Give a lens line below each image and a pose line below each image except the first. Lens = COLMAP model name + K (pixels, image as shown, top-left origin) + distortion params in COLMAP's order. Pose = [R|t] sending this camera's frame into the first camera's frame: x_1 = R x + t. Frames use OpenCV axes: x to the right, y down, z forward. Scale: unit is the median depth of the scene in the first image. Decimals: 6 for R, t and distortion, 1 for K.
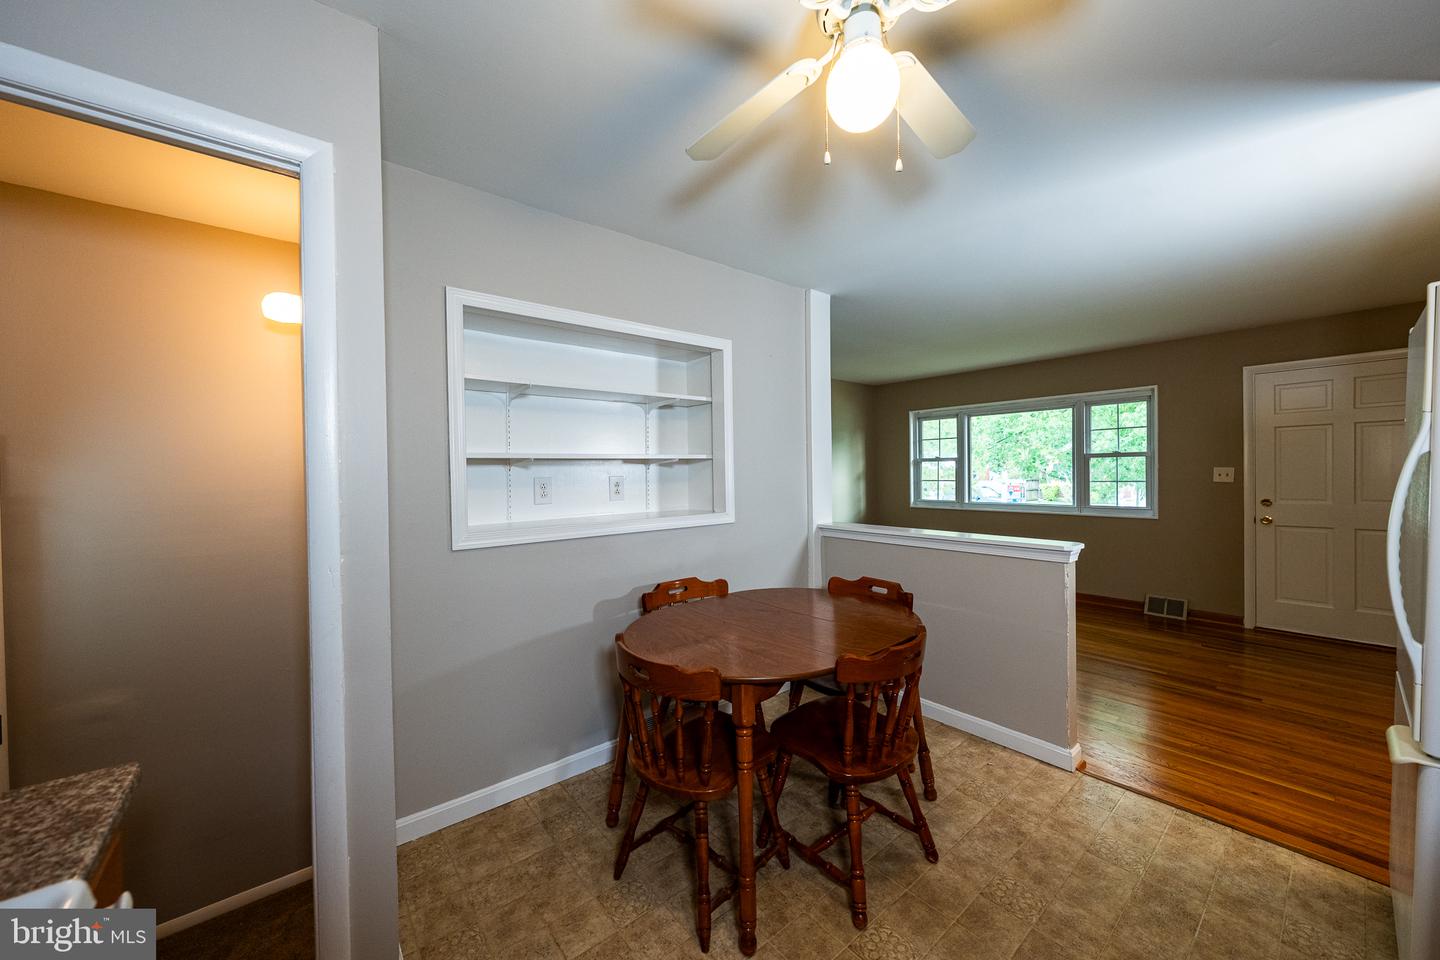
lens RADIAL K [[522.1, 0, 720.0], [0, 522.1, 480.0], [0, 0, 1]] dist [0.000016, -0.000009]
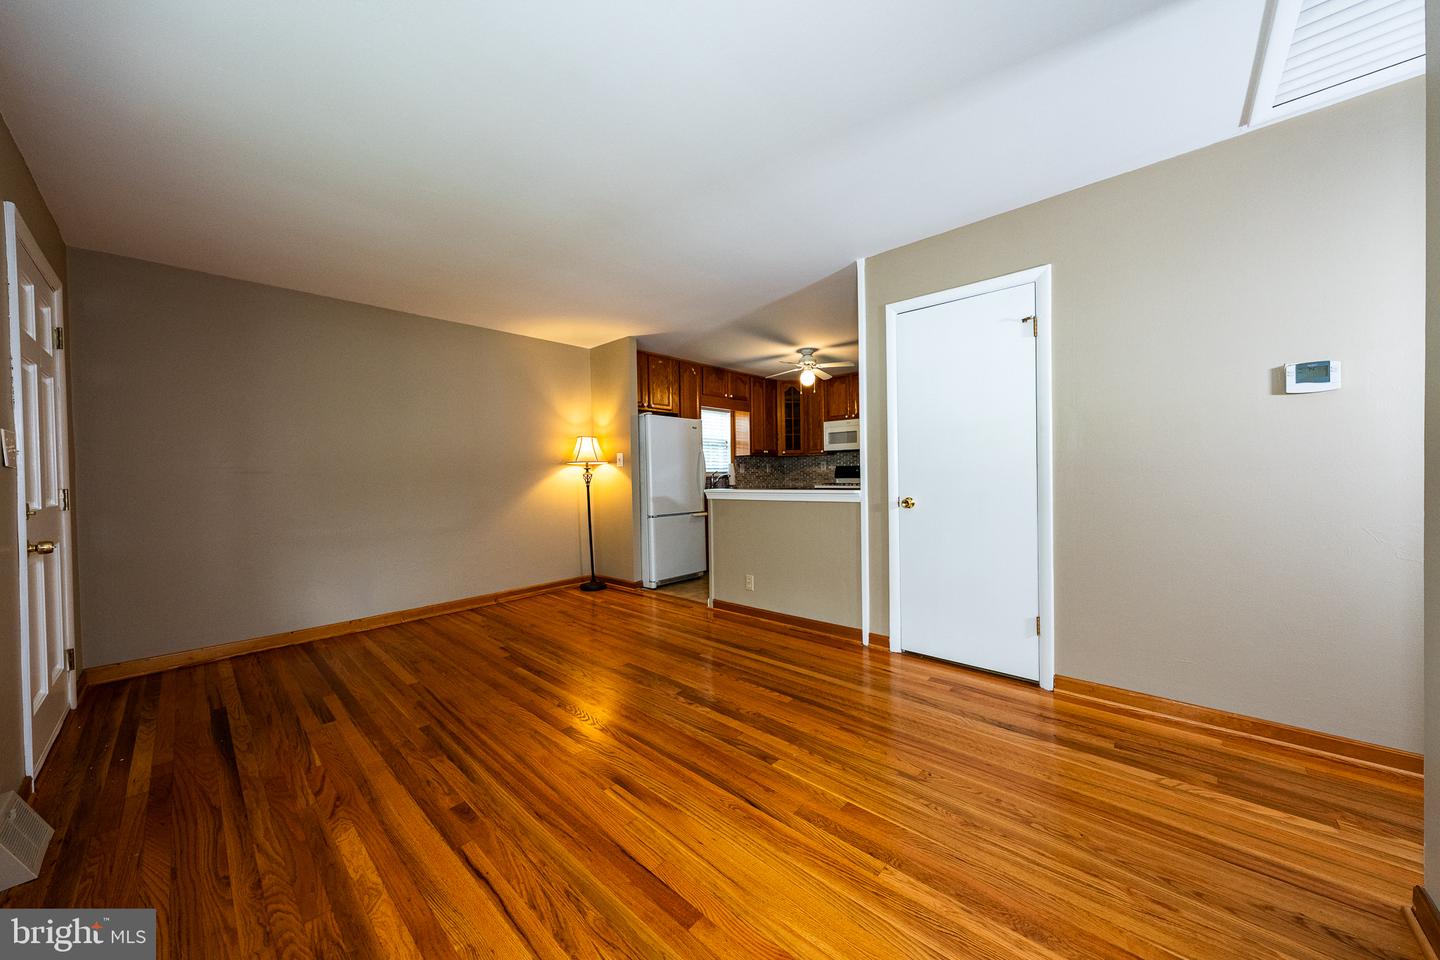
lens RADIAL K [[495.8, 0, 718.2], [0, 495.8, 479.0], [0, 0, 1]] dist [0.001366, 0.000029]
pose [[-0.989761, 0.030786, -0.139373, 0.423949], [0.026706, 0.999161, 0.031051, 0.015269], [0.140212, 0.027011, -0.989753, 1.302897]]
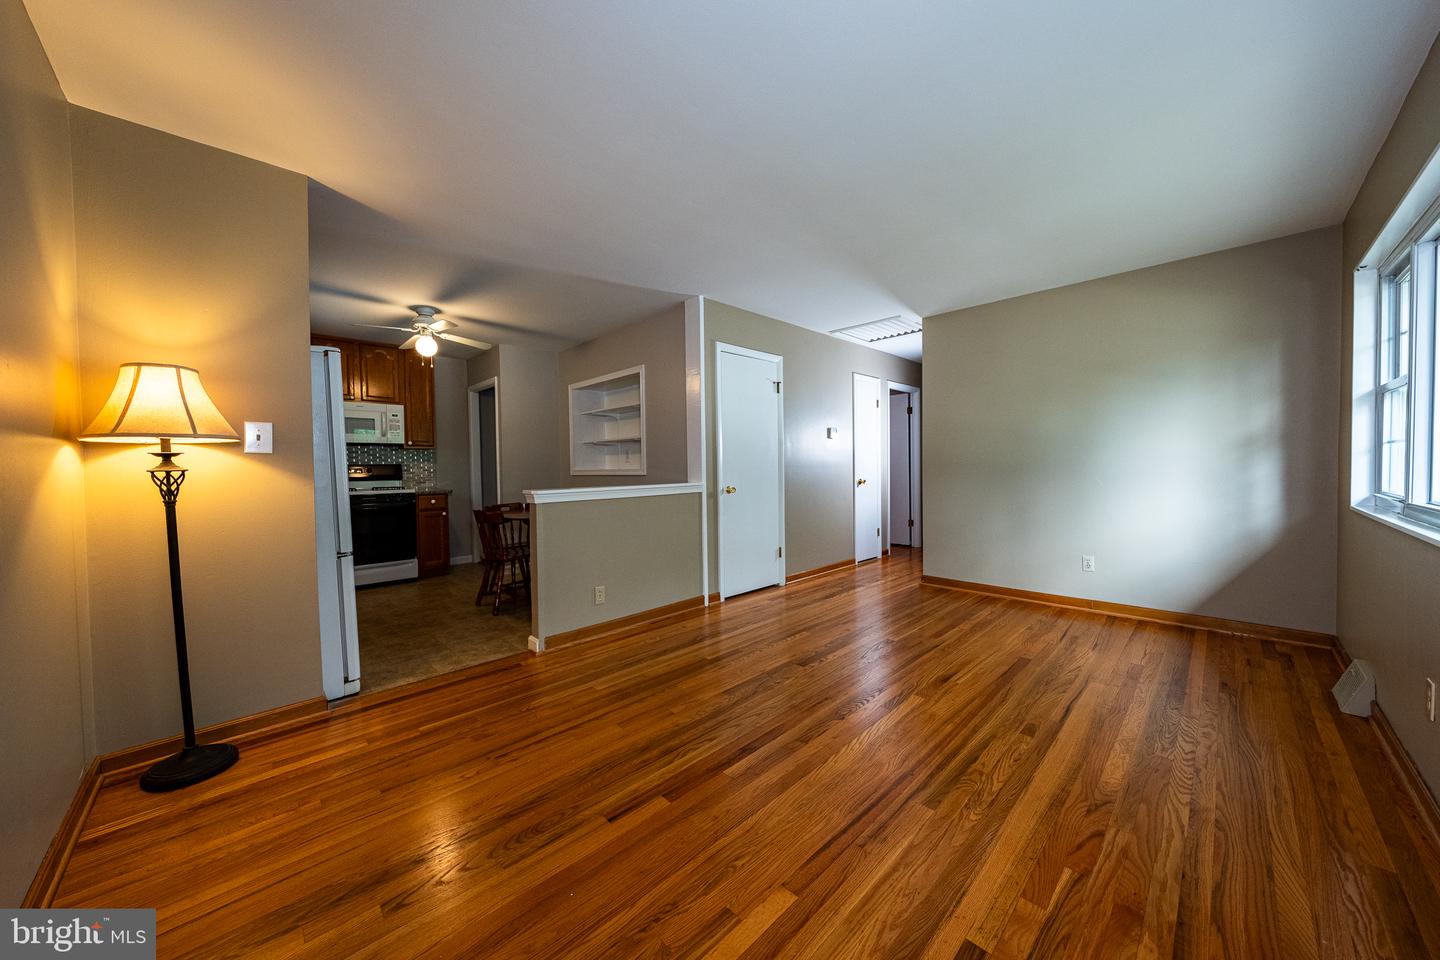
lens RADIAL K [[495.8, 0, 718.2], [0, 495.8, 479.0], [0, 0, 1]] dist [0.001366, 0.000029]
pose [[0.082627, 0.035145, -0.995961, 0.946839], [-0.004554, 0.999381, 0.034888, 0.021719], [0.996570, 0.001653, 0.082736, 0.649215]]
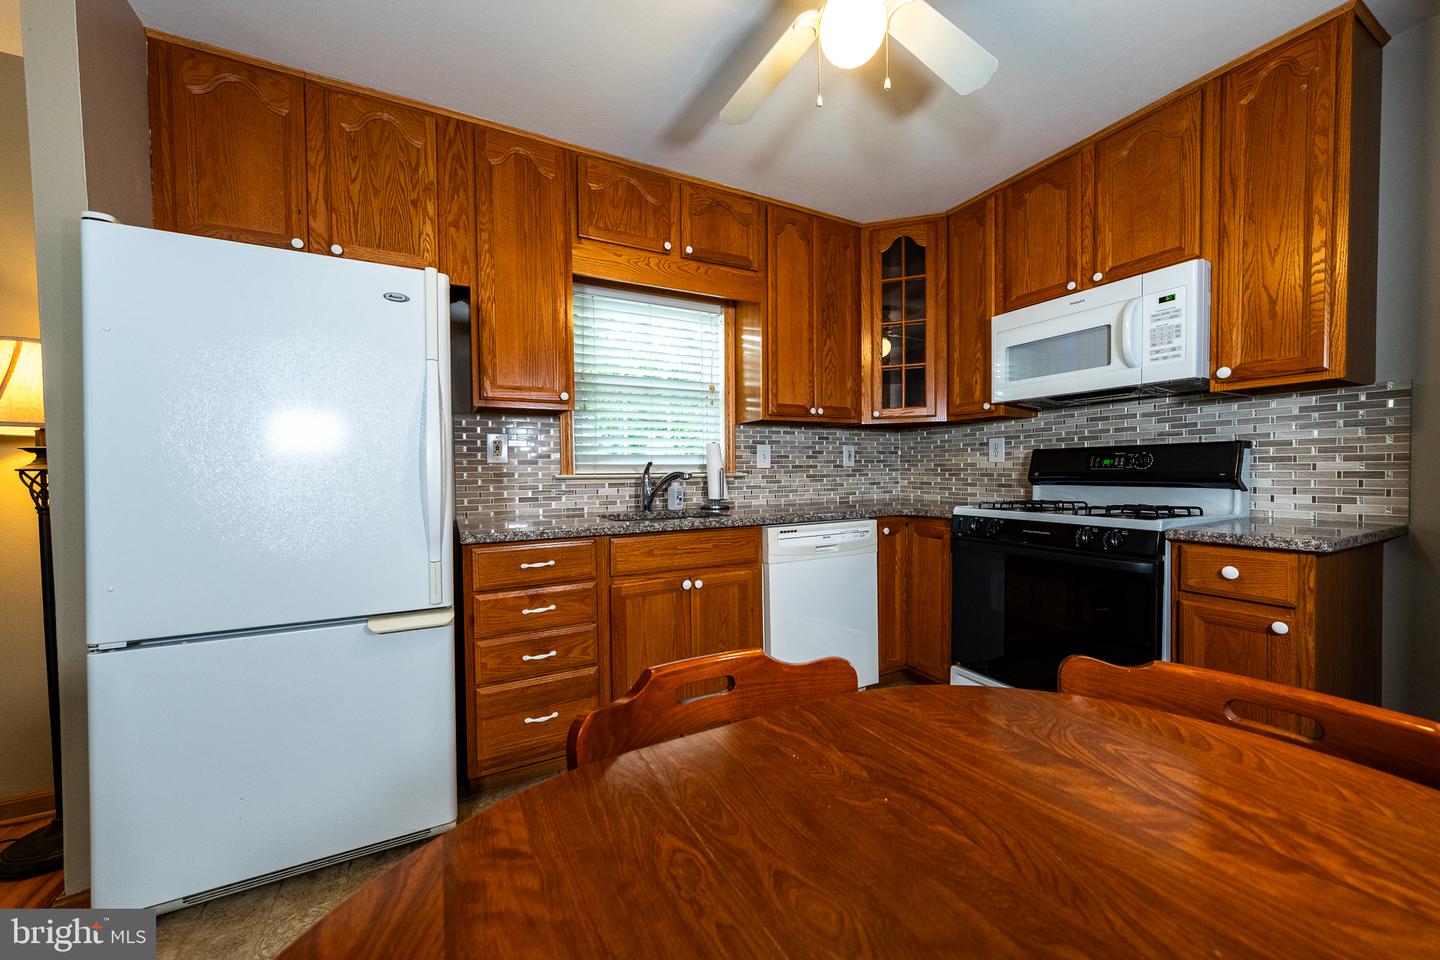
lens RADIAL K [[522.1, 0, 720.0], [0, 522.1, 480.0], [0, 0, 1]] dist [0.000016, -0.000009]
pose [[-0.979211, 0.016849, 0.202142, 0.082809], [0.024283, 0.999115, 0.034354, 0.037017], [-0.201384, 0.038549, -0.978754, 0.493467]]
